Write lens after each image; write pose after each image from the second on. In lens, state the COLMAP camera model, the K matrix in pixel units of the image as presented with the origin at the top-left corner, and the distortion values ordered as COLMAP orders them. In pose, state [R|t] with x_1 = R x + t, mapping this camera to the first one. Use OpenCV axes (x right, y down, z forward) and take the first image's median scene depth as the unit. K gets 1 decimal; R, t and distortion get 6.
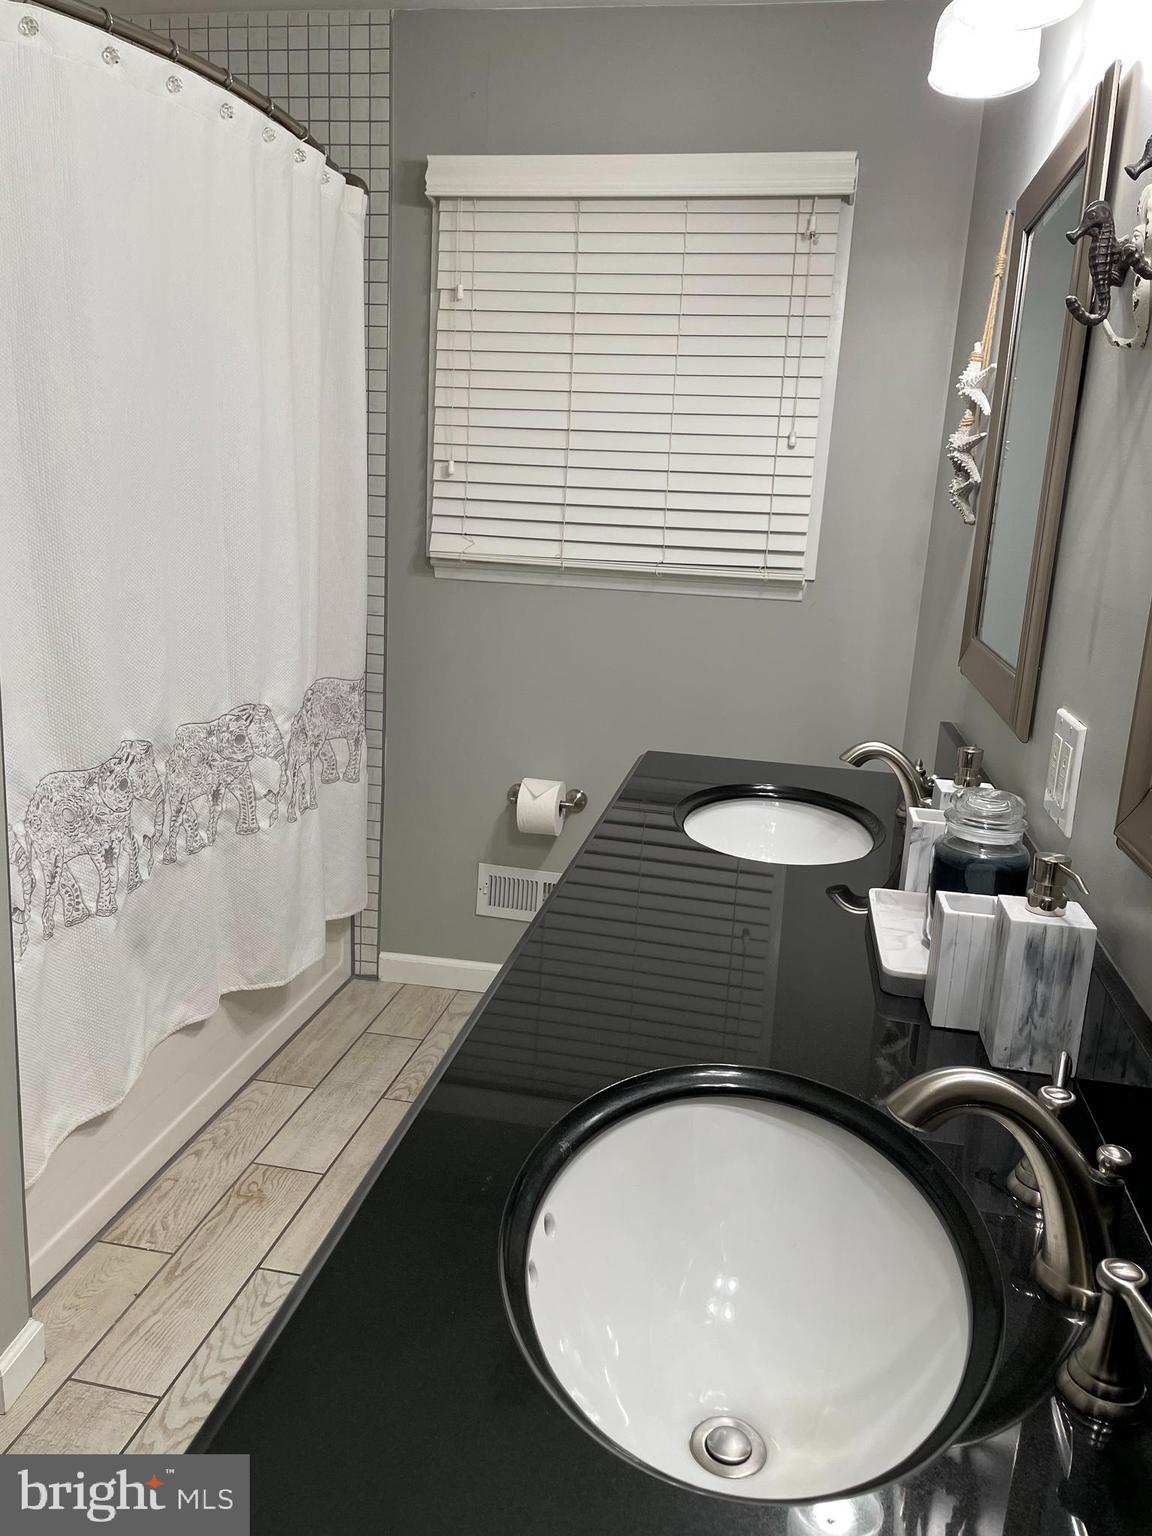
lens RADIAL K [[1164.5, 0, 576.0], [0, 1164.5, 768.0], [0, 0, 1]] dist [0.077921, -0.096722]
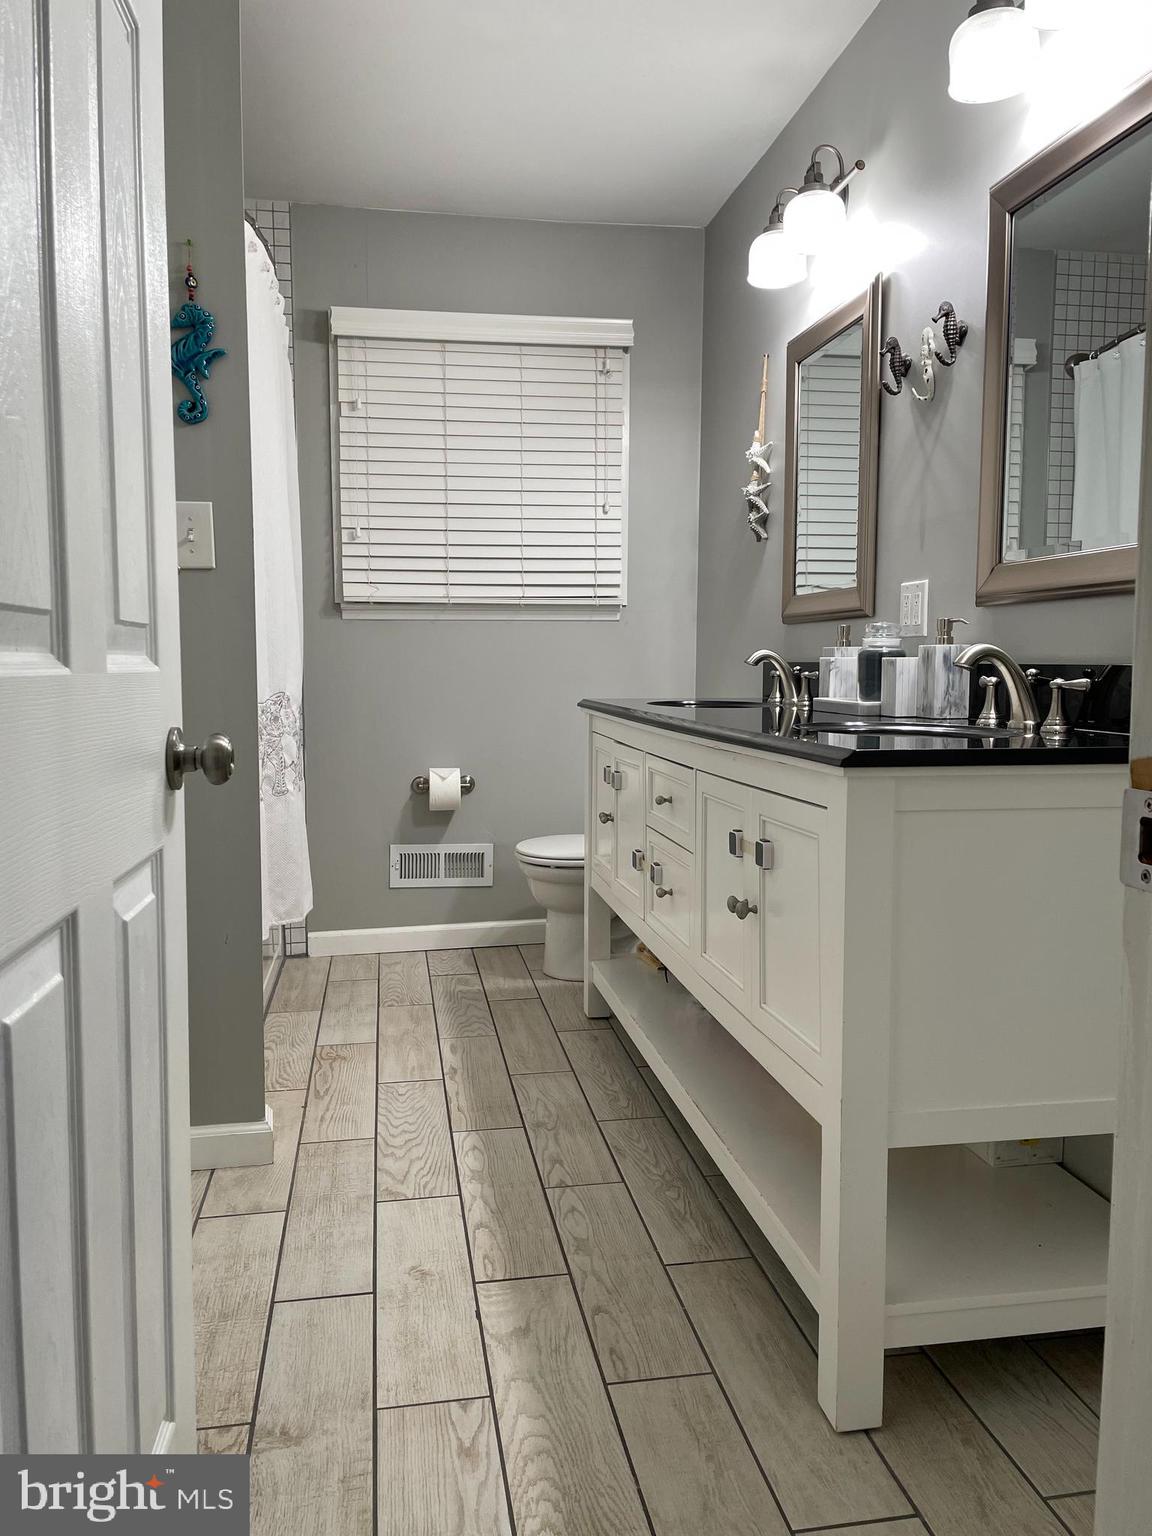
lens RADIAL K [[1163.3, 0, 576.0], [0, 1163.3, 768.0], [0, 0, 1]] dist [0.097070, -0.112906]
pose [[0.935066, -0.083826, 0.344419, -0.364247], [0.126605, 0.986527, -0.103617, 0.176305], [-0.331092, 0.140494, 0.933081, -0.276849]]
